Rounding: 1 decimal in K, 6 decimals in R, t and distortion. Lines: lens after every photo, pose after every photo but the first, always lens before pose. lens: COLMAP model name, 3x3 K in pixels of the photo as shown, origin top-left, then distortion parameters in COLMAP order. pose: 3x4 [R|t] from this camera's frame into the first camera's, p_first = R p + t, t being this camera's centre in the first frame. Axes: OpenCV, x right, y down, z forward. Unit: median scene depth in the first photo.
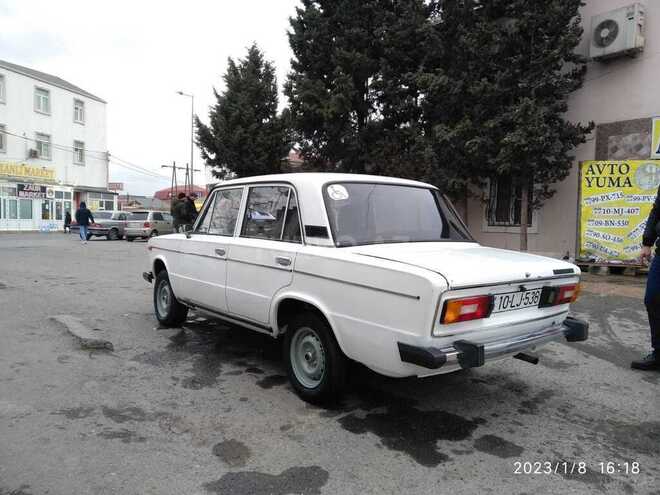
lens RADIAL K [[507.5, 0, 330.0], [0, 507.5, 247.5], [0, 0, 1]] dist [0.058004, -0.085666]
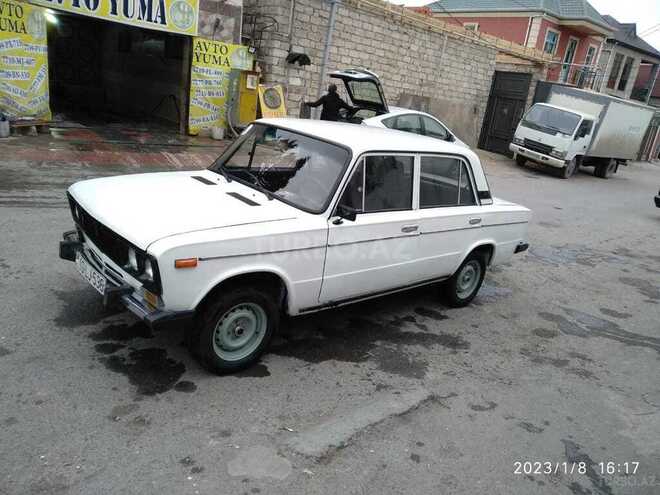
lens RADIAL K [[507.5, 0, 330.0], [0, 507.5, 247.5], [0, 0, 1]] dist [0.058004, -0.085666]
pose [[-0.060929, -0.327463, 0.942897, -1.351659], [-0.090349, 0.942584, 0.321516, -0.302989], [-0.994045, -0.065600, -0.087017, 1.500904]]
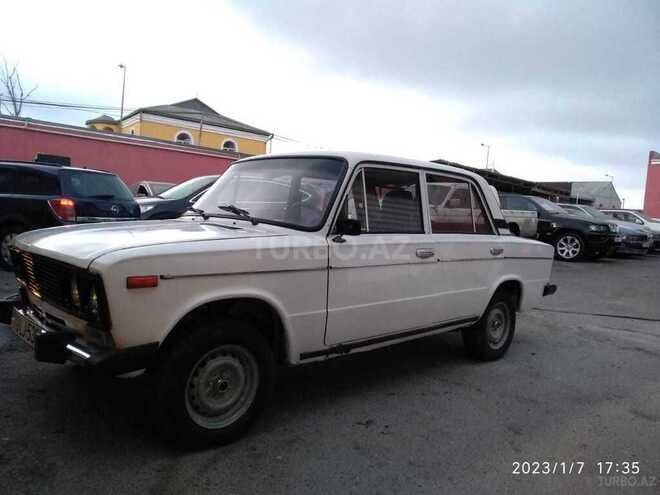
lens RADIAL K [[507.5, 0, 330.0], [0, 507.5, 247.5], [0, 0, 1]] dist [0.058004, -0.085666]
pose [[-0.092626, -0.103901, 0.990265, -1.195731], [0.000239, 0.994538, 0.104372, -0.101535], [-0.995701, 0.009904, -0.092096, 1.490680]]
